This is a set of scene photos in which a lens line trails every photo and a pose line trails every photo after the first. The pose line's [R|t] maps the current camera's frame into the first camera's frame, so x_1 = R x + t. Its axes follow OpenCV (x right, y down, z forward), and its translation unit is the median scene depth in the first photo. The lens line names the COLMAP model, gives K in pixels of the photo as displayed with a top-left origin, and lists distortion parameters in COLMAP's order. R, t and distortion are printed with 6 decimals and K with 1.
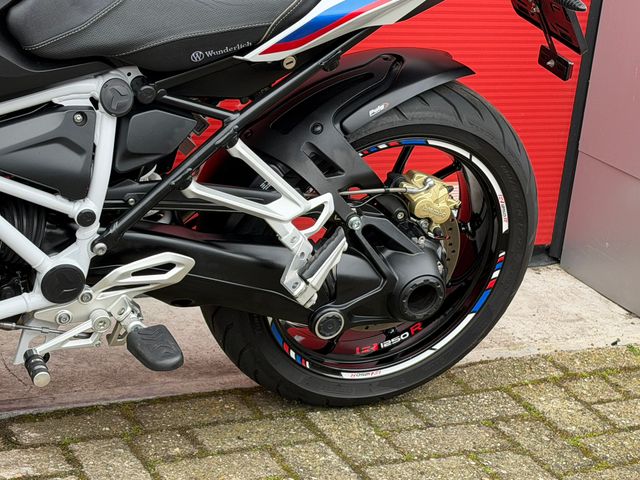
lens RADIAL K [[1459.0, 0, 304.6], [0, 1459.0, 229.3], [0, 0, 1]] dist [0.124805, 0.207842]
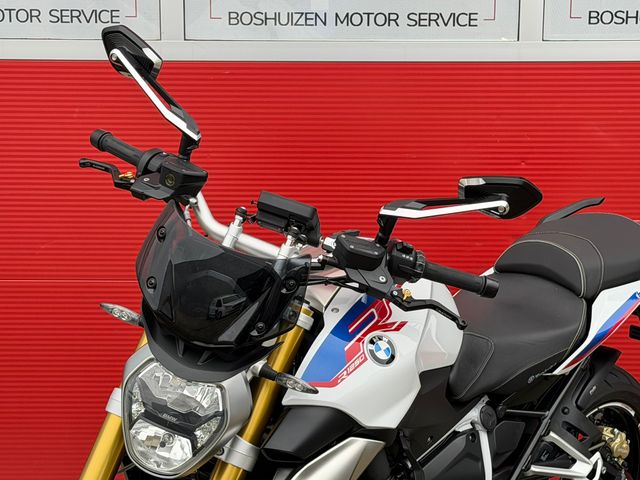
lens RADIAL K [[1460.7, 0, 321.0], [0, 1460.7, 251.6], [0, 0, 1]] dist [0.125040, 0.211138]
pose [[0.916963, -0.177876, 0.357127, -0.738023], [0.231921, 0.965990, -0.114347, -0.115837], [-0.324641, 0.187677, 0.927030, -0.325039]]
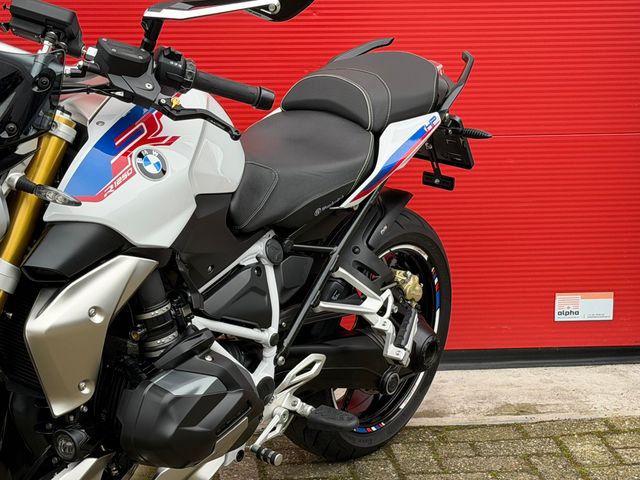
lens RADIAL K [[1460.7, 0, 321.0], [0, 1460.7, 251.6], [0, 0, 1]] dist [0.125040, 0.211138]
pose [[0.864004, -0.219170, 0.453279, -0.694121], [0.266724, 0.962819, -0.042865, -0.016388], [-0.427031, 0.157936, 0.890337, -0.269008]]
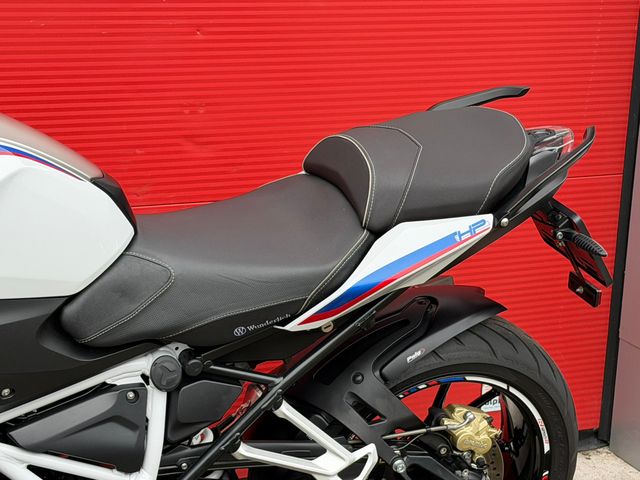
lens RADIAL K [[1460.7, 0, 321.0], [0, 1460.7, 251.6], [0, 0, 1]] dist [0.125040, 0.211138]
pose [[0.998040, -0.053953, -0.031712, 0.021071], [0.052506, 0.997614, -0.044829, -0.118224], [0.034055, 0.043076, 0.998491, -0.057014]]
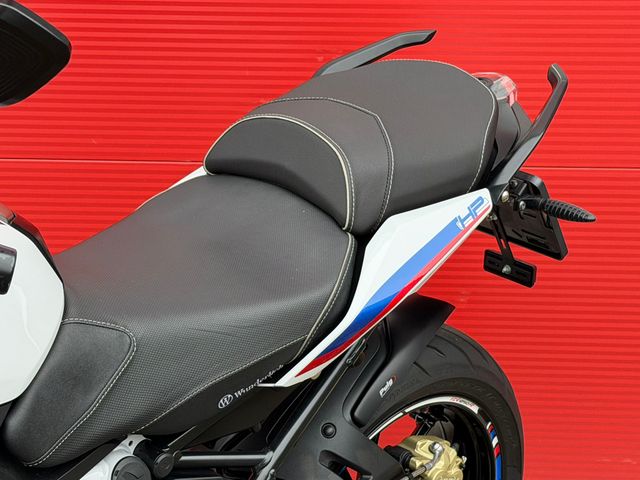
lens RADIAL K [[1460.7, 0, 321.0], [0, 1460.7, 251.6], [0, 0, 1]] dist [0.125040, 0.211138]
pose [[0.920093, -0.215192, 0.327293, -0.243749], [0.224476, 0.974432, 0.009626, -0.178912], [-0.320996, 0.064613, 0.944874, 0.250448]]
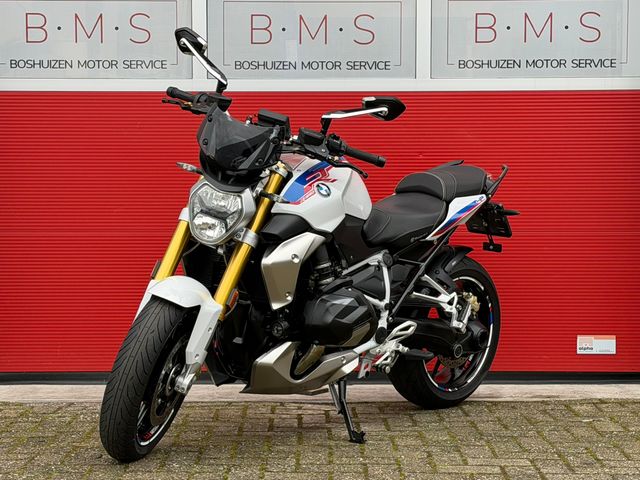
lens RADIAL K [[1460.7, 0, 321.0], [0, 1460.7, 251.6], [0, 0, 1]] dist [0.125040, 0.211138]
pose [[0.910778, -0.131290, 0.391467, -1.177957], [0.238629, 0.941098, -0.239564, 0.461230], [-0.336956, 0.311605, 0.888461, -1.190205]]
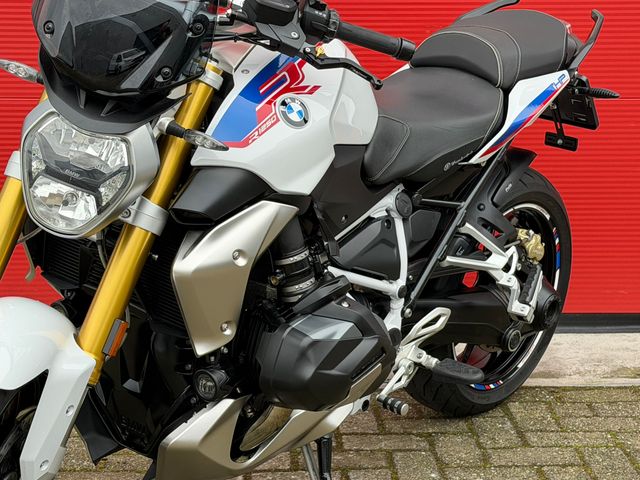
lens RADIAL K [[1460.7, 0, 321.0], [0, 1460.7, 251.6], [0, 0, 1]] dist [0.125040, 0.211138]
pose [[0.892705, -0.208662, 0.399423, -0.743217], [0.245100, 0.968597, -0.041791, -0.005430], [-0.378159, 0.135206, 0.915814, -0.264744]]
